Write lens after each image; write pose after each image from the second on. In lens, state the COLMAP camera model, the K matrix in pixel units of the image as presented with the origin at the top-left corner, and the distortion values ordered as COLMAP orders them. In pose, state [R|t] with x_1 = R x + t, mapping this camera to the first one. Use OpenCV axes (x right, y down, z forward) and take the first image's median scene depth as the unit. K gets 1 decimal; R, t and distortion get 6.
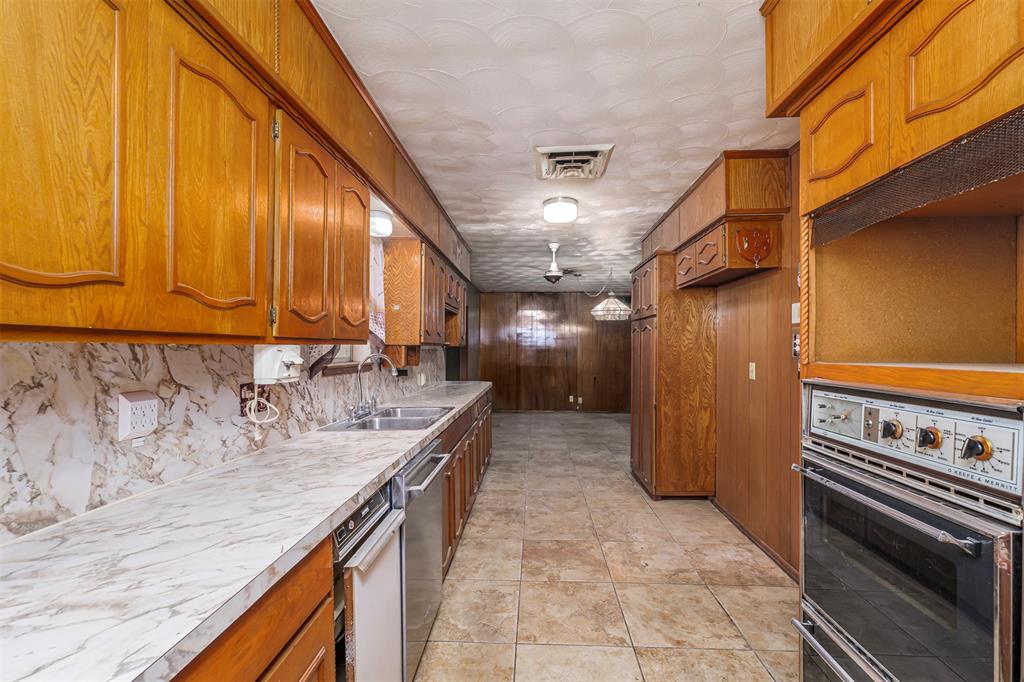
lens RADIAL K [[429.9, 0, 512.0], [0, 429.9, 341.0], [0, 0, 1]] dist [-0.001127, -0.000042]
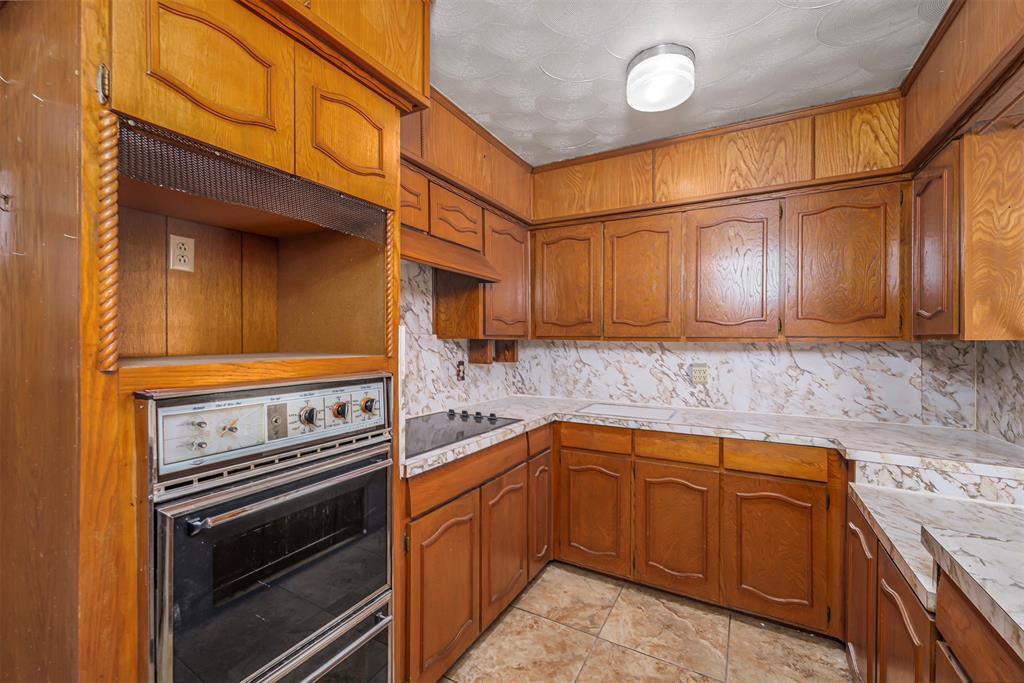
lens RADIAL K [[429.9, 0, 512.0], [0, 429.9, 341.5], [0, 0, 1]] dist [-0.001127, -0.000042]
pose [[-0.899889, -0.006007, 0.436077, -0.059196], [-0.010759, 0.999907, -0.008428, 0.016589], [-0.435986, -0.012276, -0.899870, 1.636305]]
